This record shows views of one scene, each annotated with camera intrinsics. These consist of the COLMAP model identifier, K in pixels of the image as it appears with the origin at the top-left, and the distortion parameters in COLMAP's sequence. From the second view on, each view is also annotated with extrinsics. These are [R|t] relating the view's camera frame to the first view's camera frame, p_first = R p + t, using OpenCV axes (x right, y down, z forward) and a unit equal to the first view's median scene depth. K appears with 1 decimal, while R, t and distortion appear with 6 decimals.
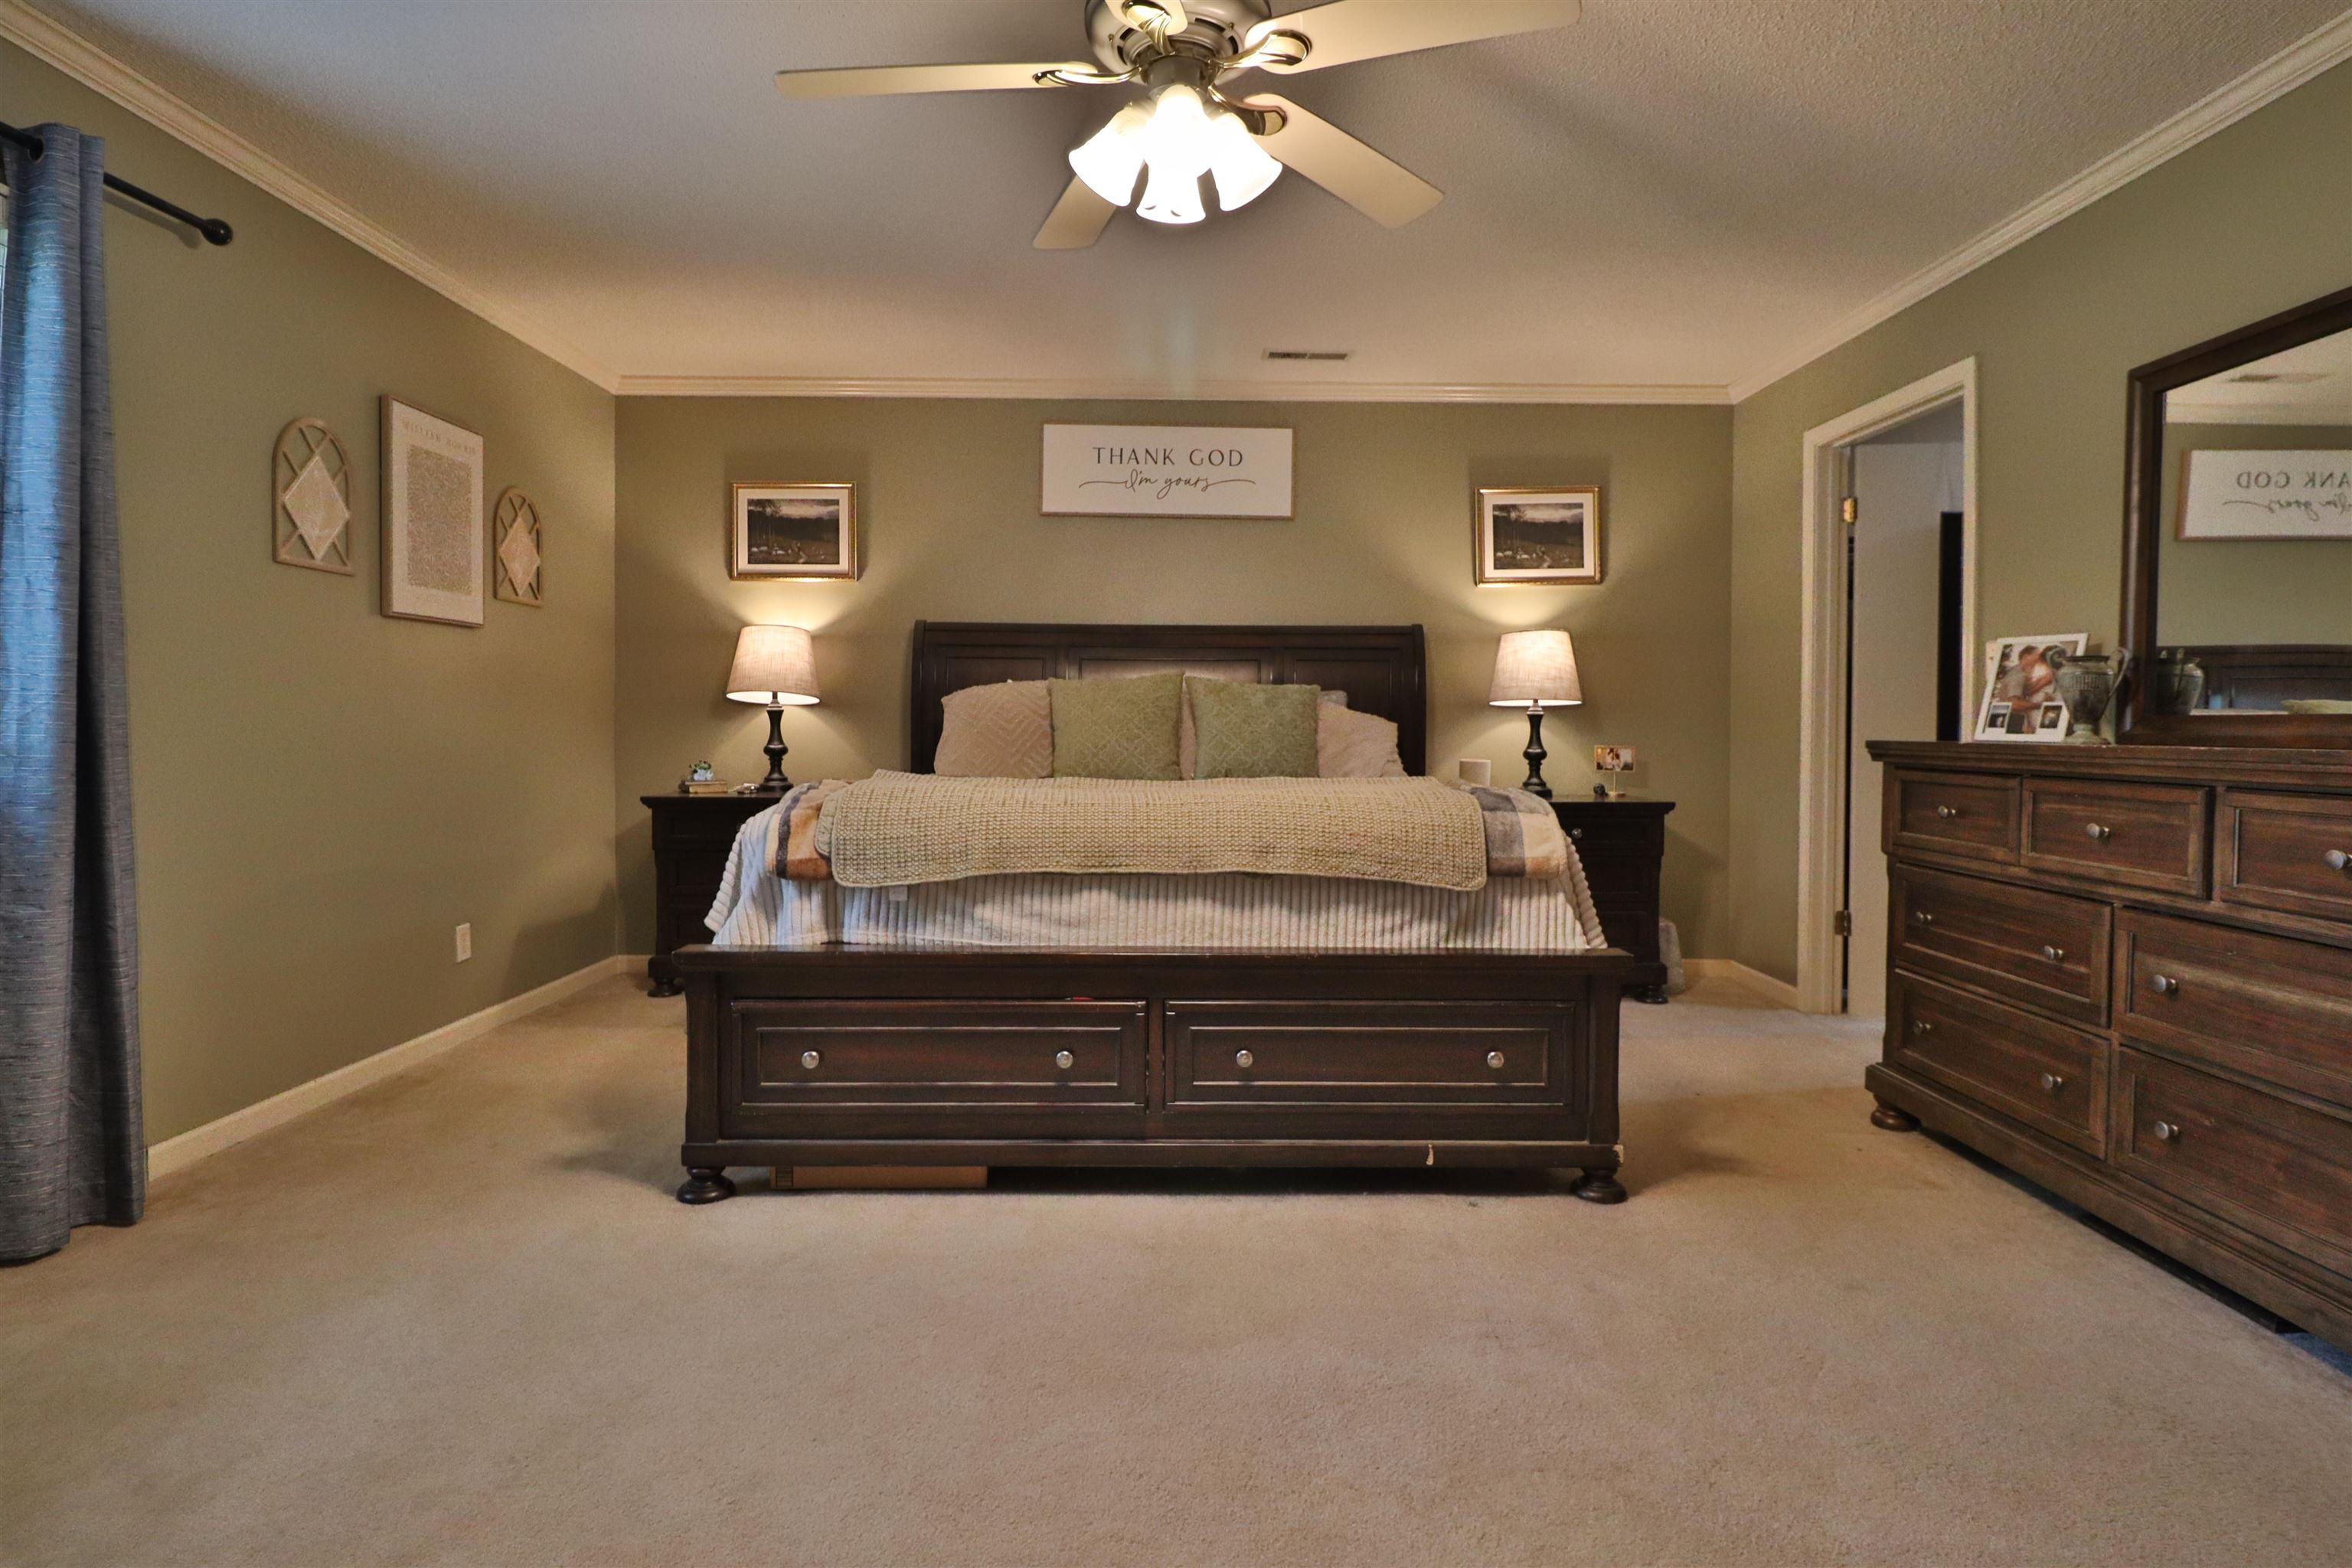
lens RADIAL K [[1208.9, 0, 1182.5], [0, 1208.9, 759.1], [0, 0, 1]] dist [-0.000044, -0.012820]
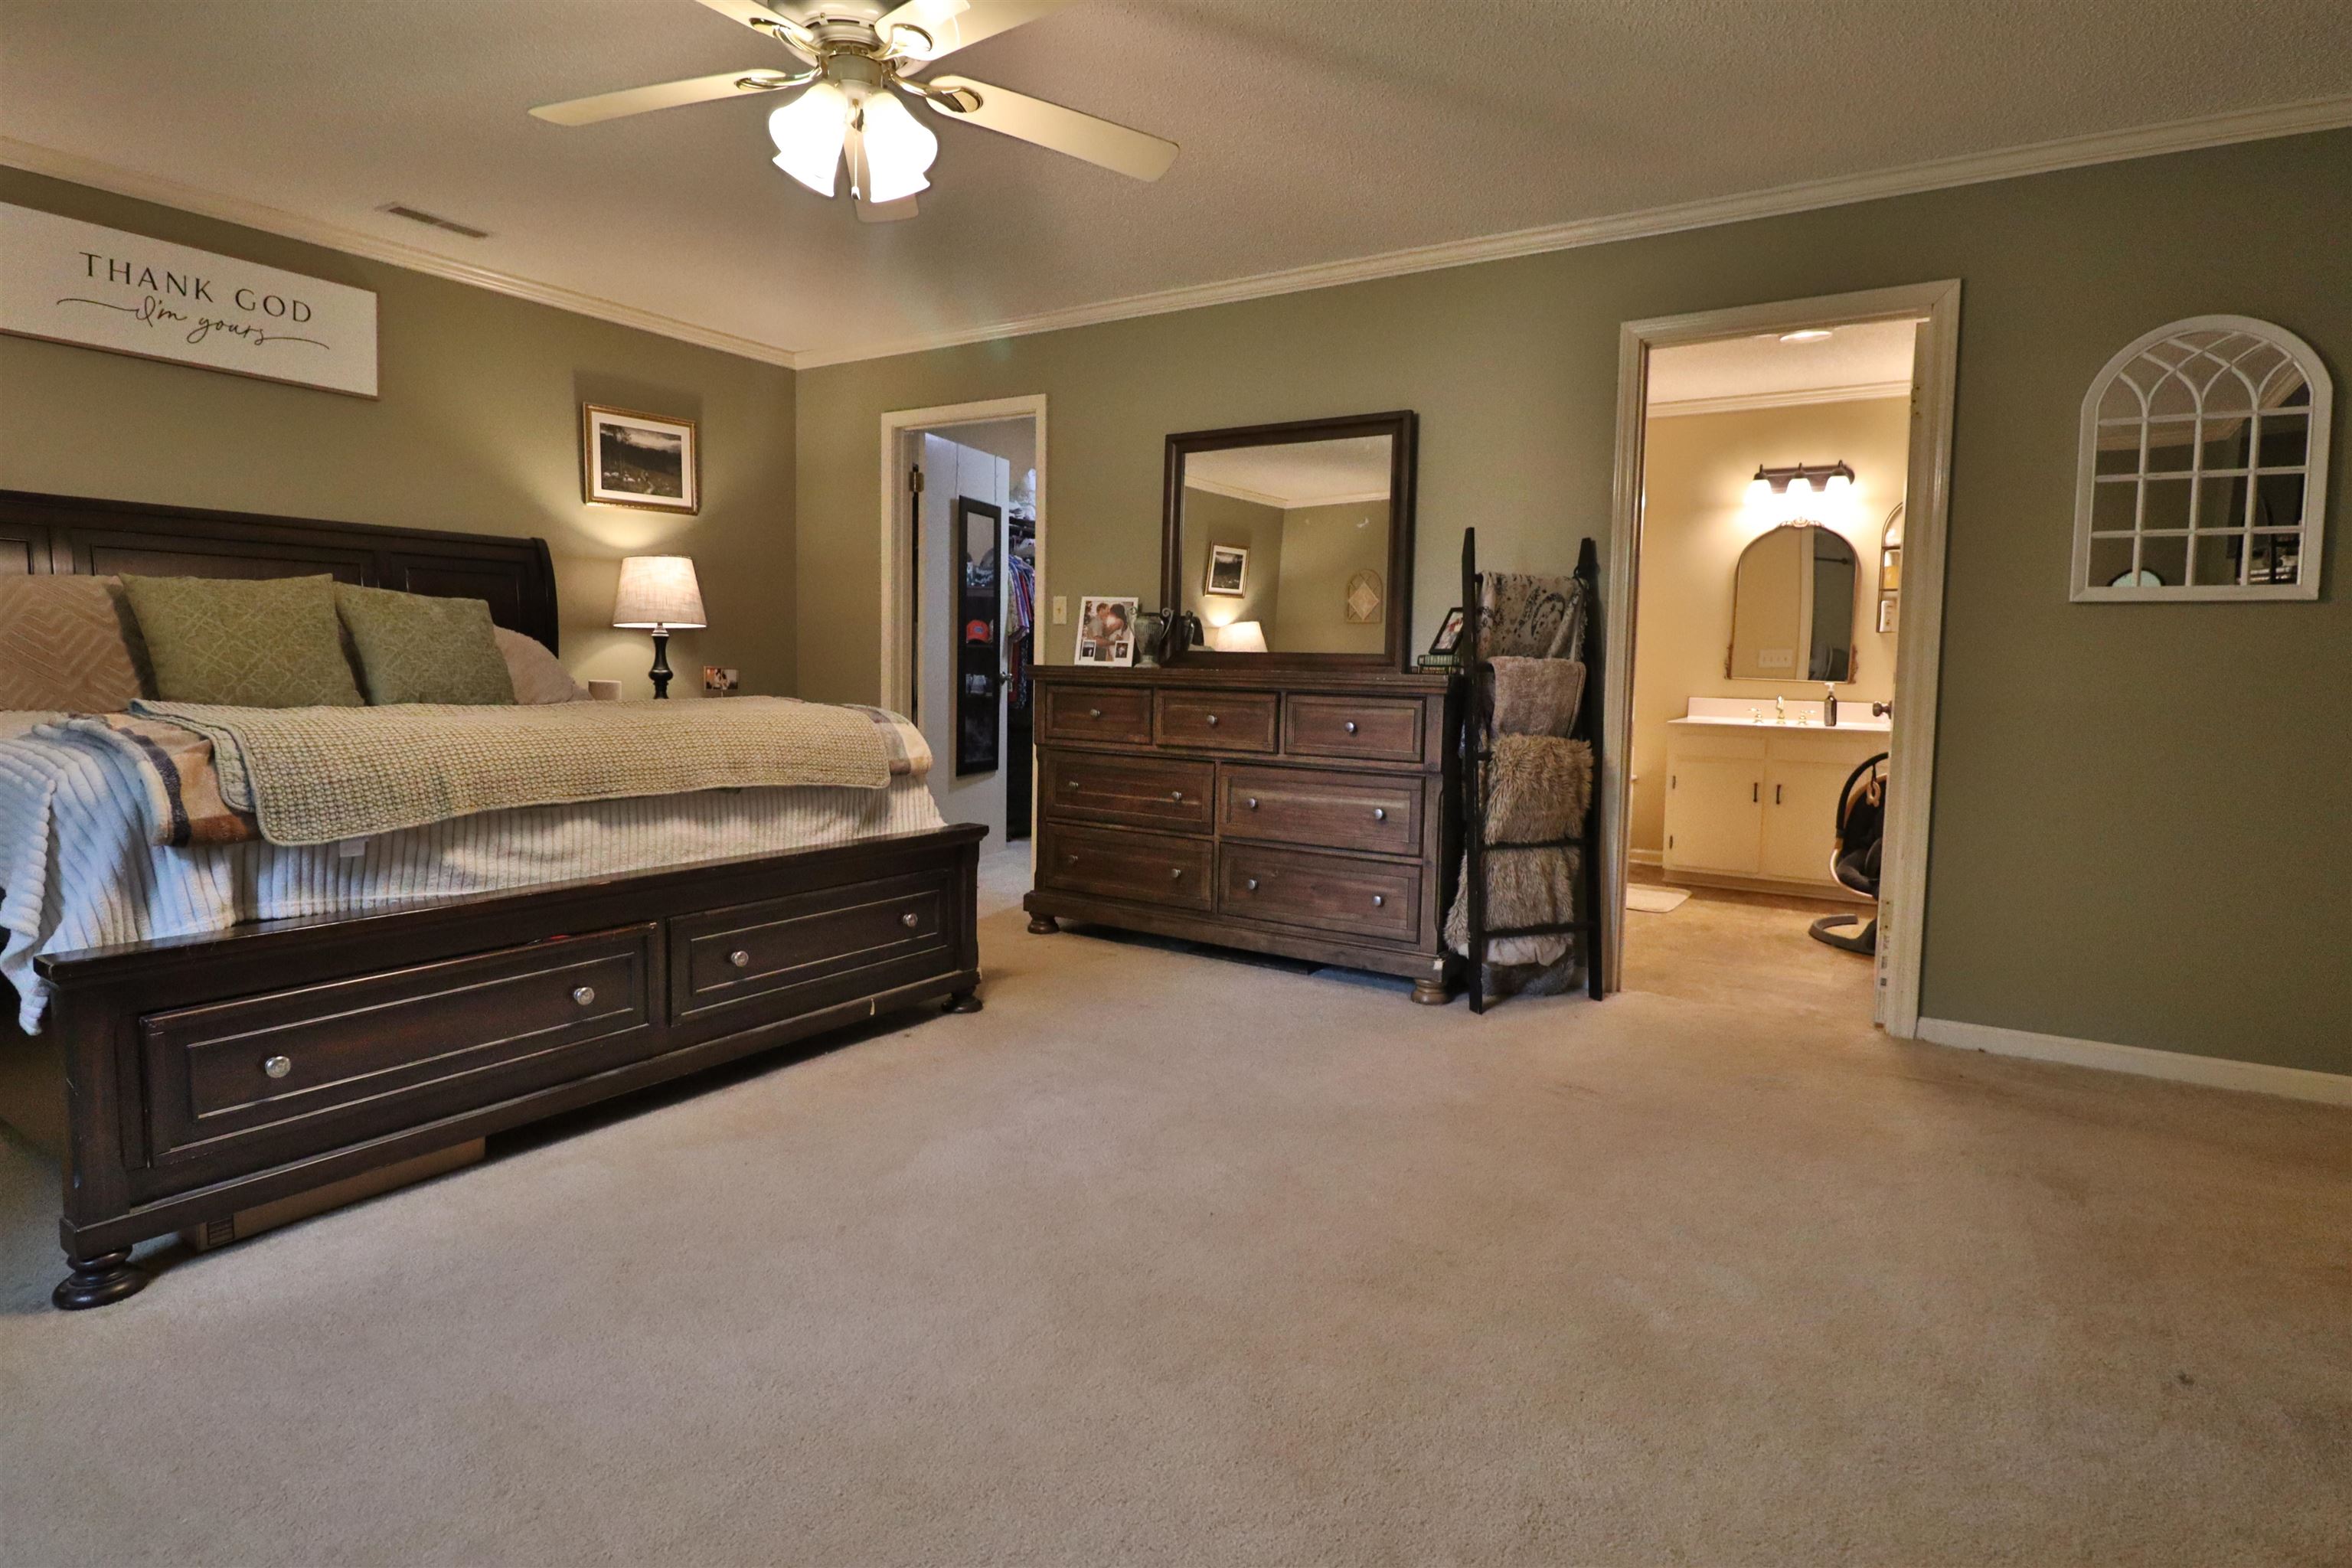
lens RADIAL K [[1208.9, 0, 1180.5], [0, 1208.9, 777.3], [0, 0, 1]] dist [-0.000044, -0.012820]
pose [[0.548336, -0.072828, 0.833081, -0.597247], [0.003881, 0.996412, 0.084552, -0.003839], [-0.836249, -0.043130, 0.546650, 0.081848]]
